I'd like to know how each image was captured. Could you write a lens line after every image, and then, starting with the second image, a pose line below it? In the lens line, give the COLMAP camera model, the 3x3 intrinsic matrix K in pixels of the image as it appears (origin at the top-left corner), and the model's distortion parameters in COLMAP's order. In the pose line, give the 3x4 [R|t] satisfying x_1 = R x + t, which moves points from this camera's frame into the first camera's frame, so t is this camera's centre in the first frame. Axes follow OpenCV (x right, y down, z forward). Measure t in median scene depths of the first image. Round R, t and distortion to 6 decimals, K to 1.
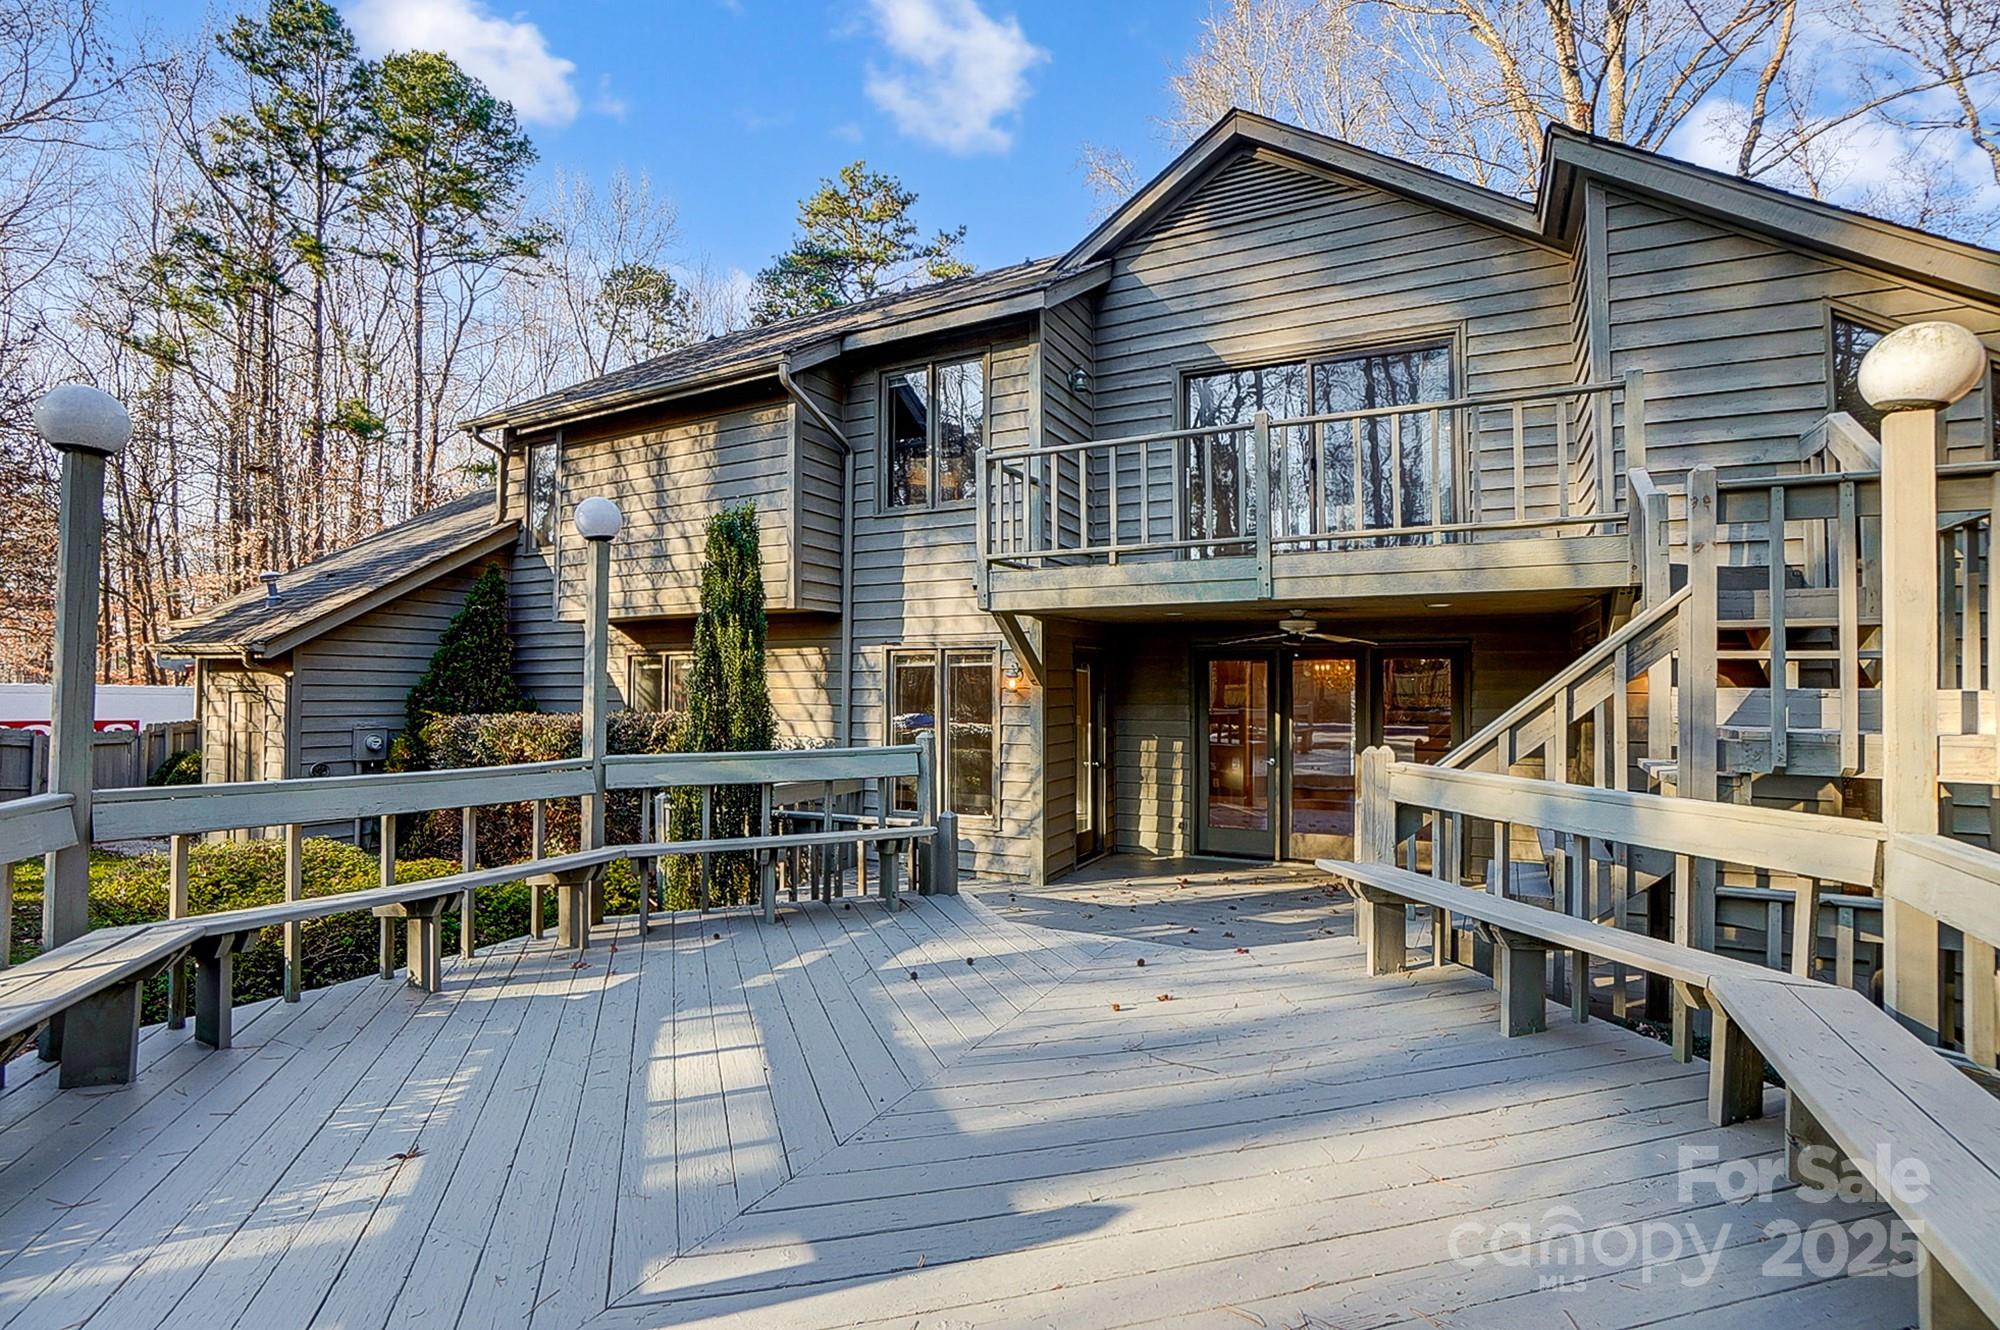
lens RADIAL K [[890.0, 0, 1041.3], [0, 890.0, 669.8], [0, 0, 1]] dist [-0.071726, 0.026574]
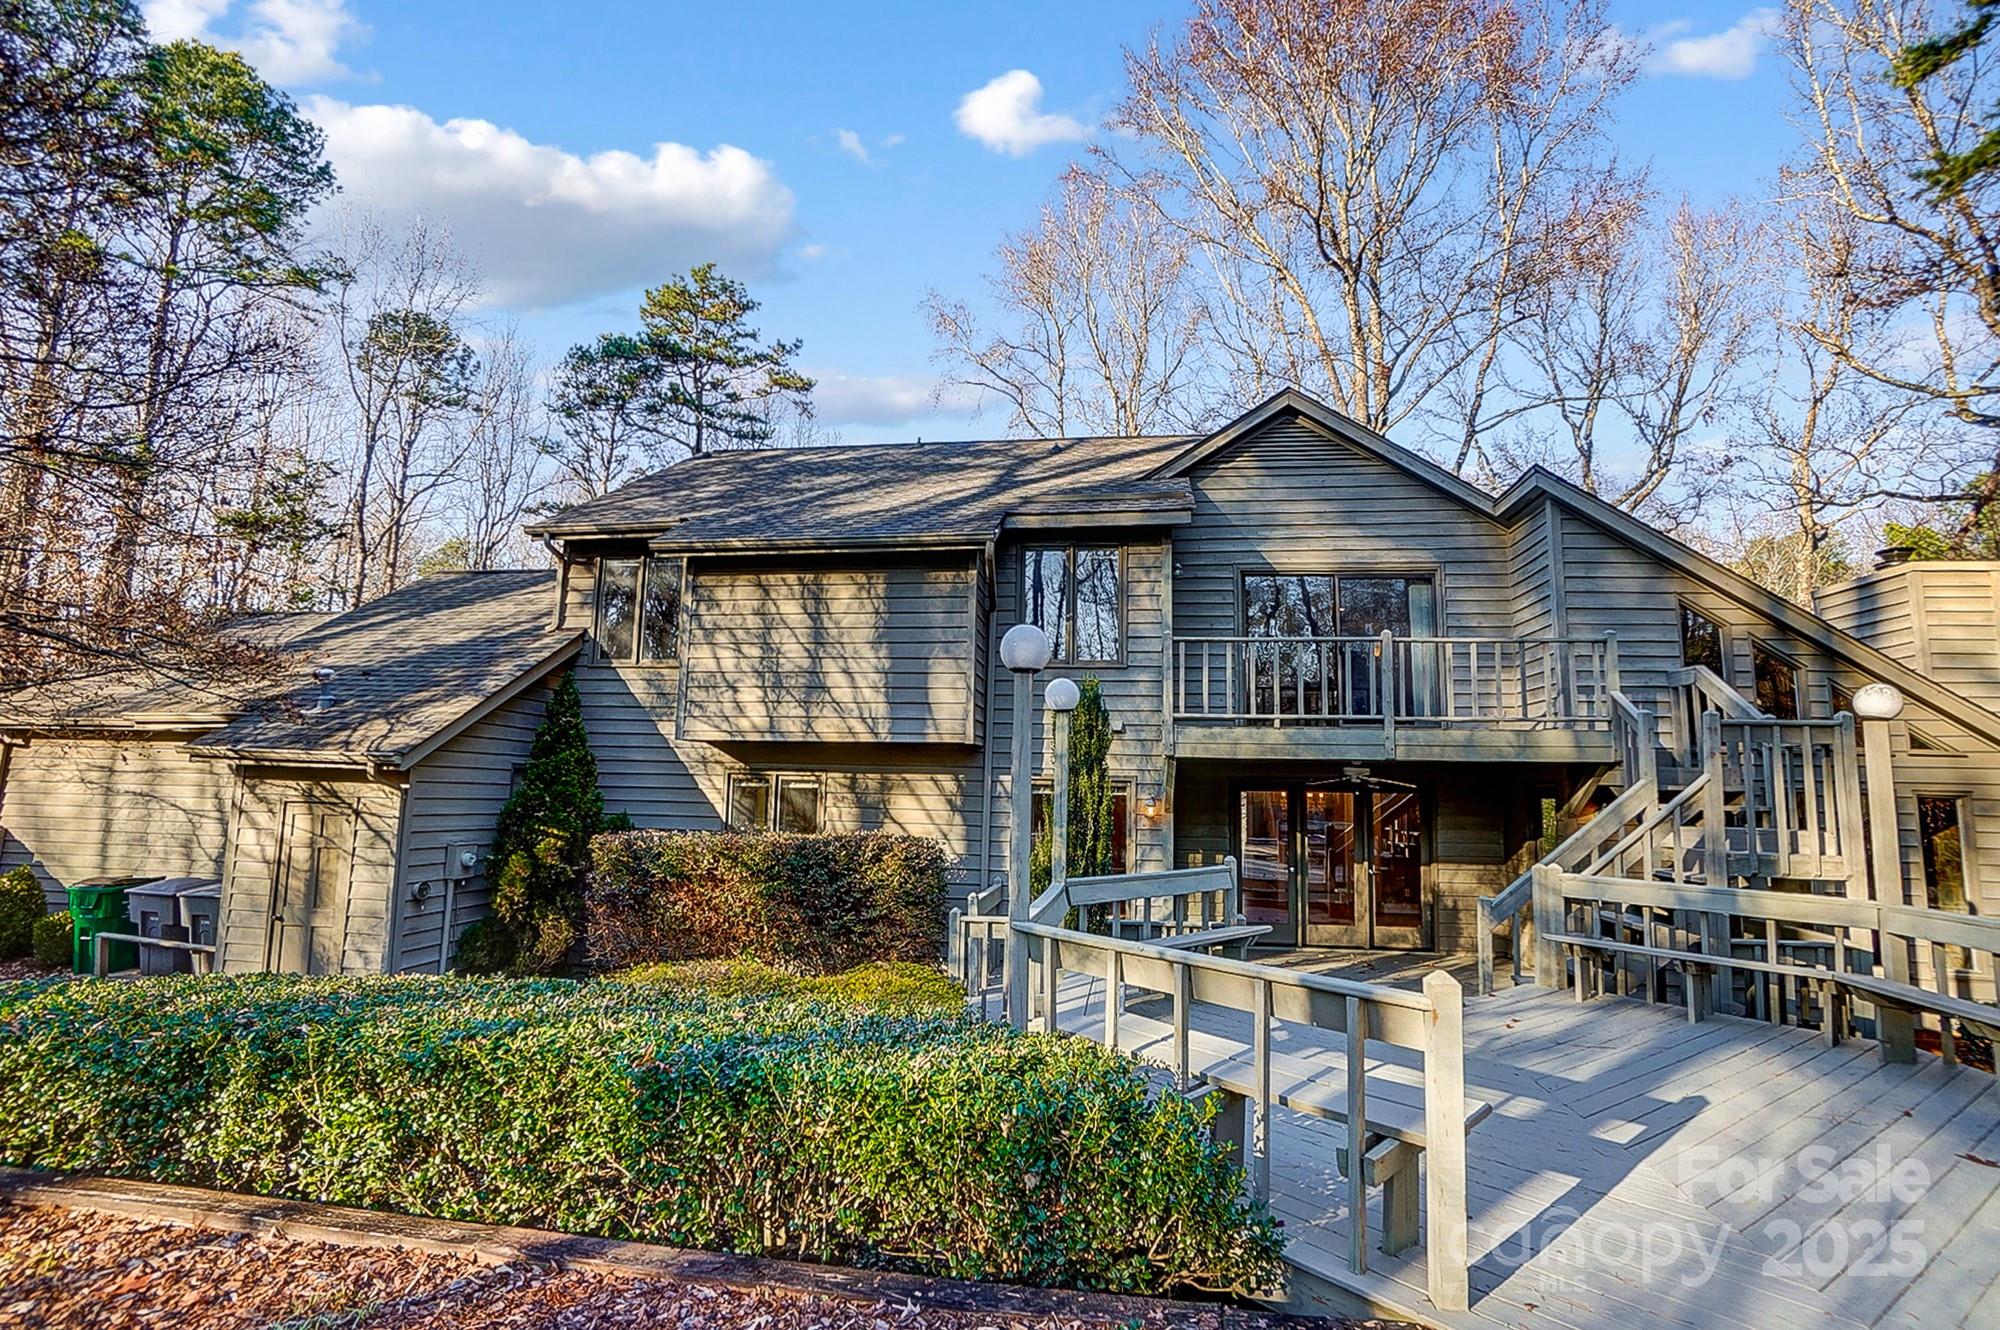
lens RADIAL K [[890.0, 0, 1041.3], [0, 890.0, 669.8], [0, 0, 1]] dist [-0.071726, 0.026574]
pose [[0.945065, 0.060096, 0.321312, -0.522735], [-0.024832, 0.993314, -0.112743, -0.033396], [-0.325939, 0.098570, 0.940238, -0.130121]]
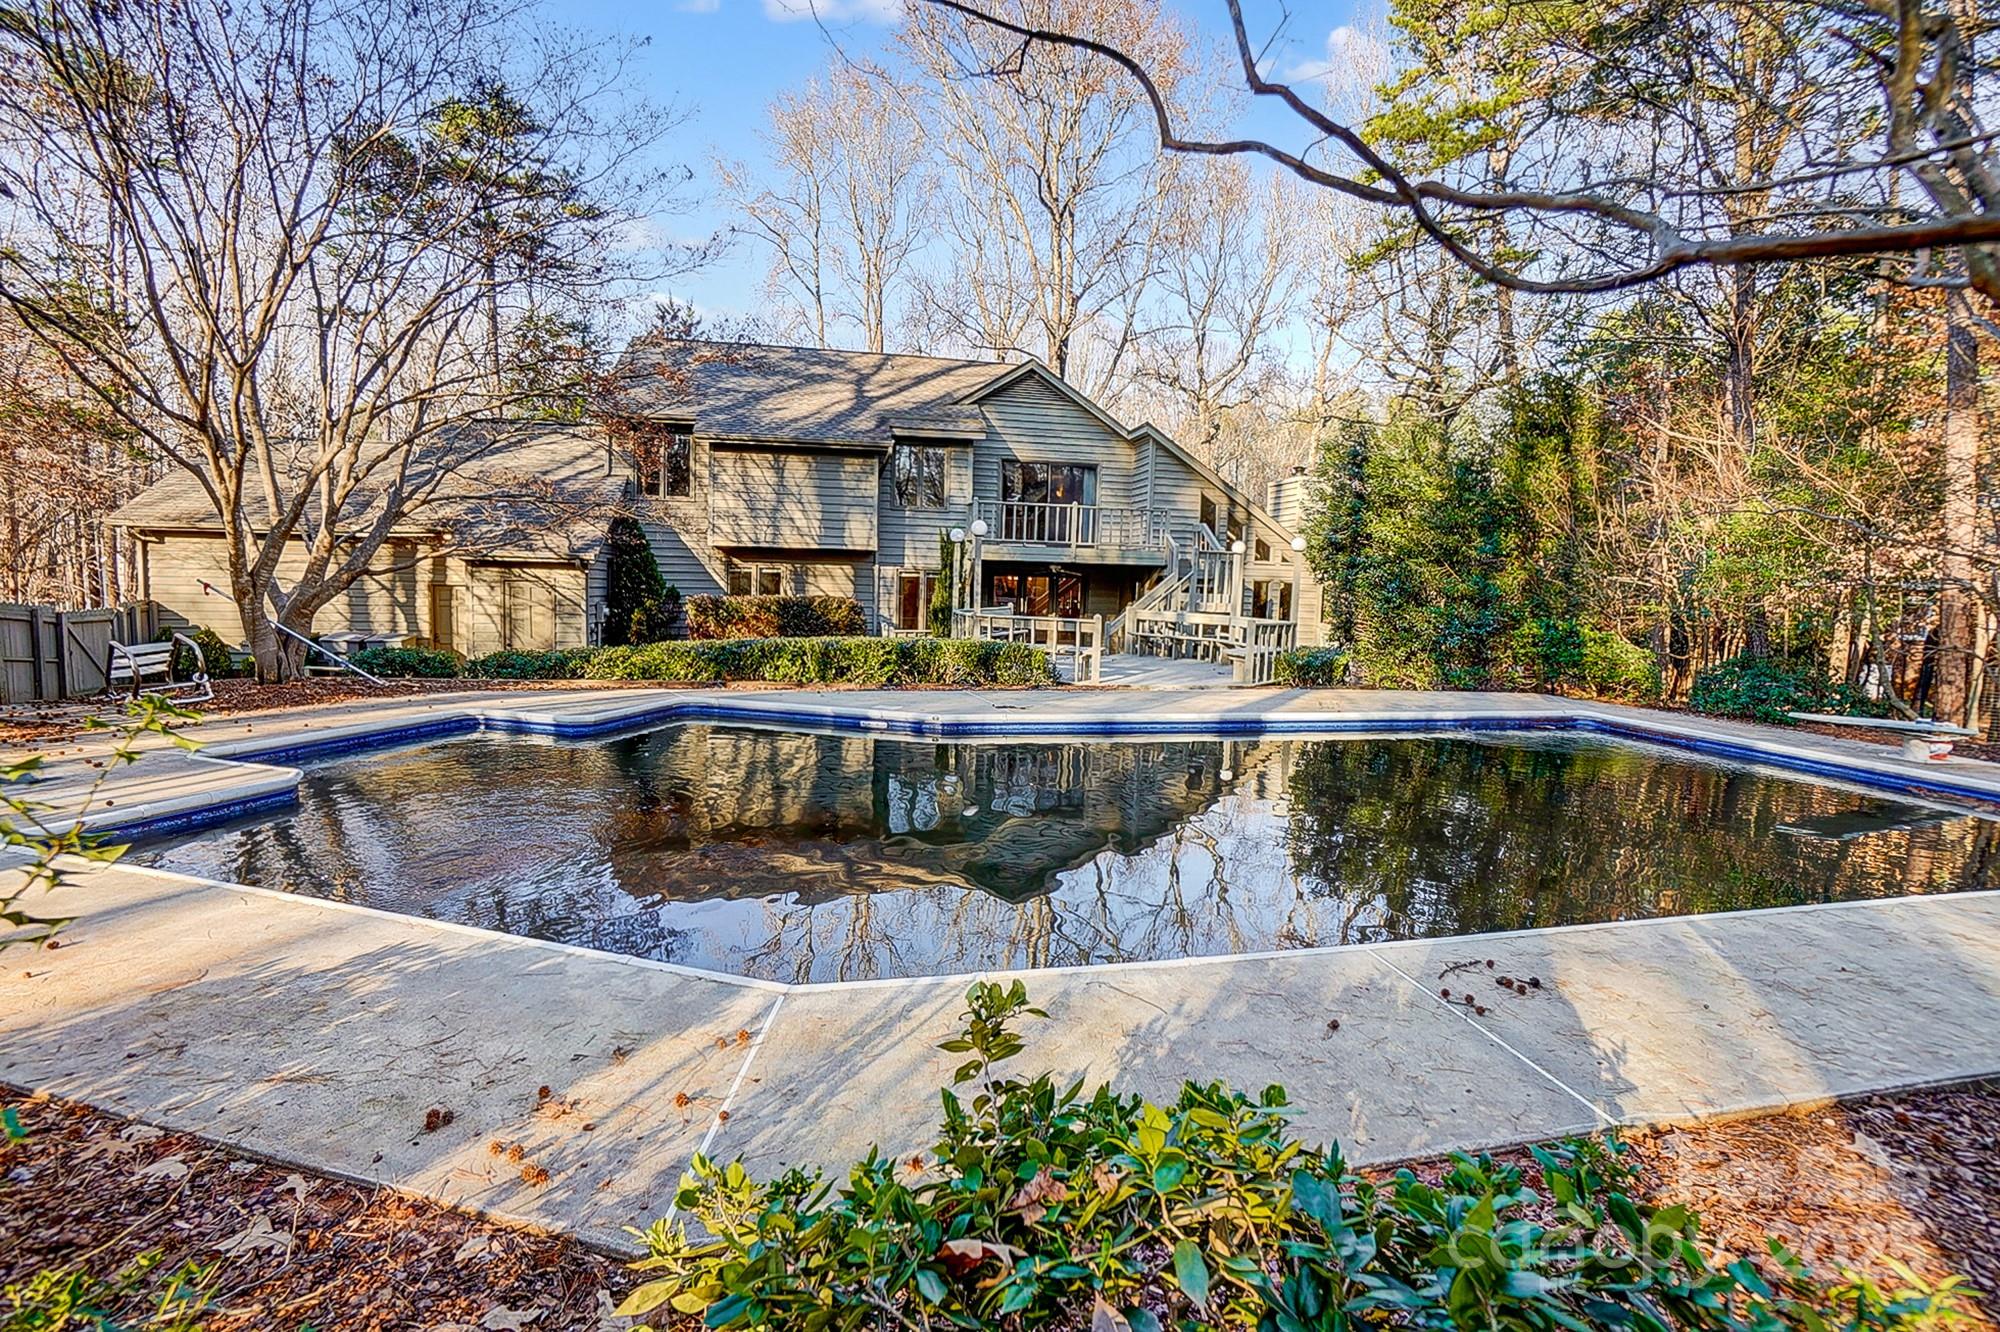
lens RADIAL K [[890.0, 0, 1041.3], [0, 890.0, 670.8], [0, 0, 1]] dist [-0.071726, 0.026574]
pose [[0.760572, -0.047175, 0.647537, -1.321888], [-0.040814, 0.991910, 0.120203, -0.049169], [-0.647970, -0.117851, 0.752494, -0.972589]]
